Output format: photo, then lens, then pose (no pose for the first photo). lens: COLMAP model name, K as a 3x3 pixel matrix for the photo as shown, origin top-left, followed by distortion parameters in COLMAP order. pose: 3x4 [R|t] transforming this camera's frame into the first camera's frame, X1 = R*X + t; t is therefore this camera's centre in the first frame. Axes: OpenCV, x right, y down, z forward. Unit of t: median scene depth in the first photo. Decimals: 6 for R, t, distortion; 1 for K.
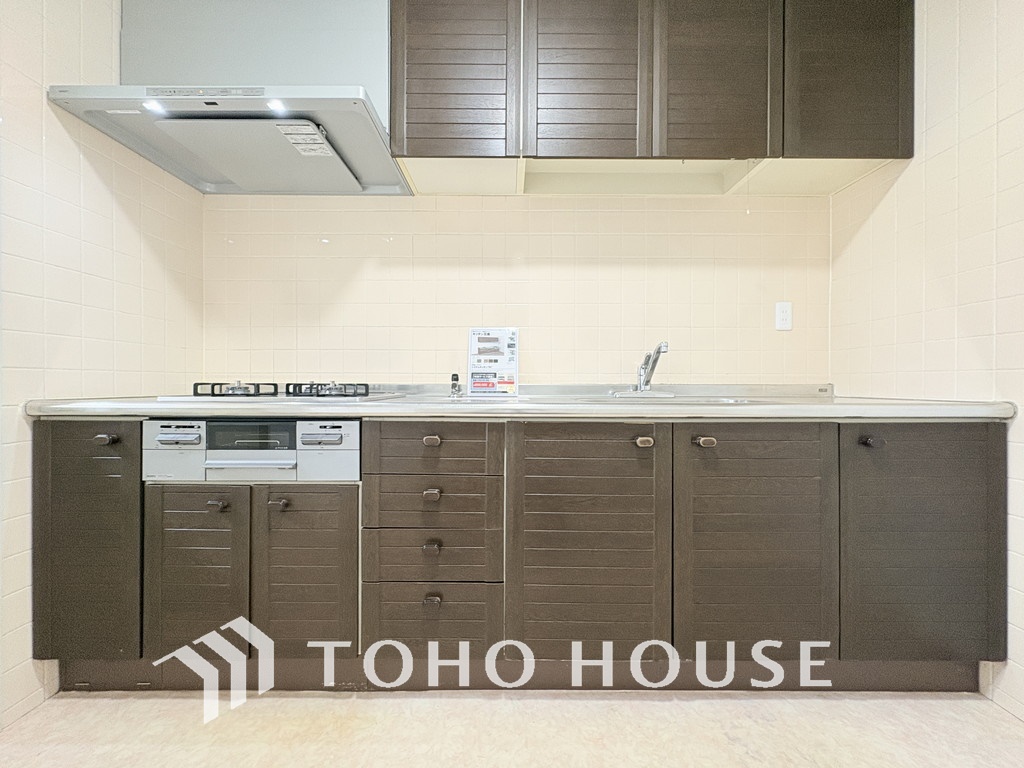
lens RADIAL K [[408.6, 0, 510.5], [0, 408.6, 387.1], [0, 0, 1]] dist [0.002226, -0.001176]
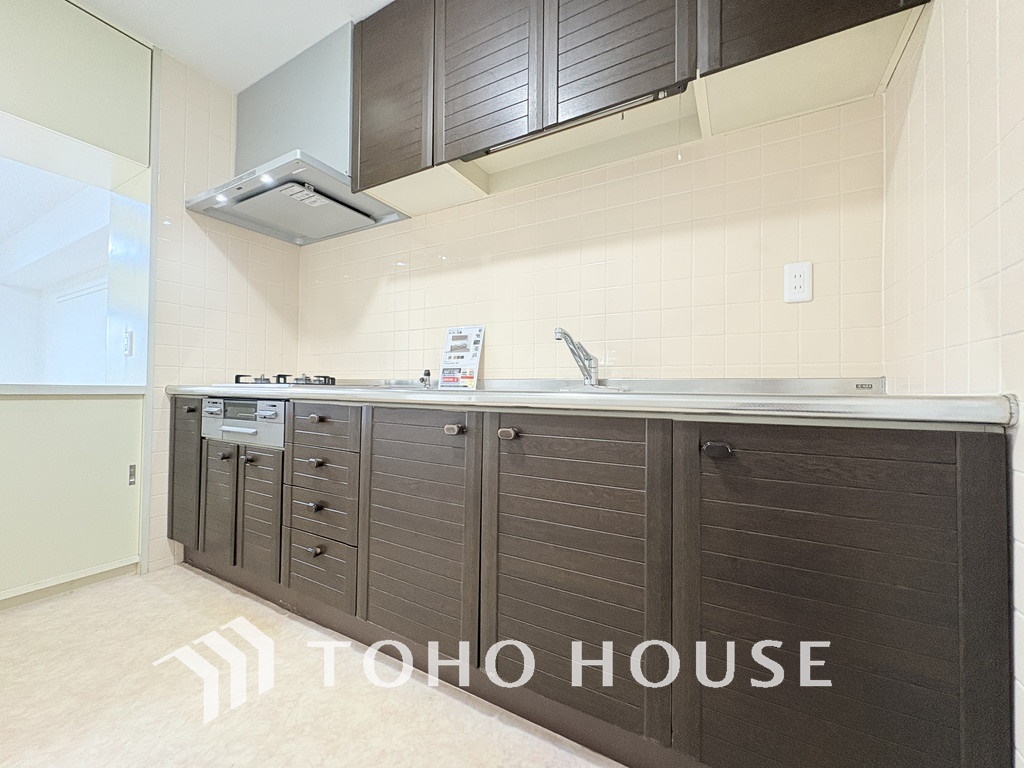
lens RADIAL K [[408.6, 0, 511.1], [0, 408.6, 386.6], [0, 0, 1]] dist [0.002226, -0.001176]
pose [[0.868420, 0.005732, -0.495796, 0.608900], [-0.017704, 0.999654, -0.019453, 0.031283], [0.495513, 0.025671, 0.868221, 0.143957]]
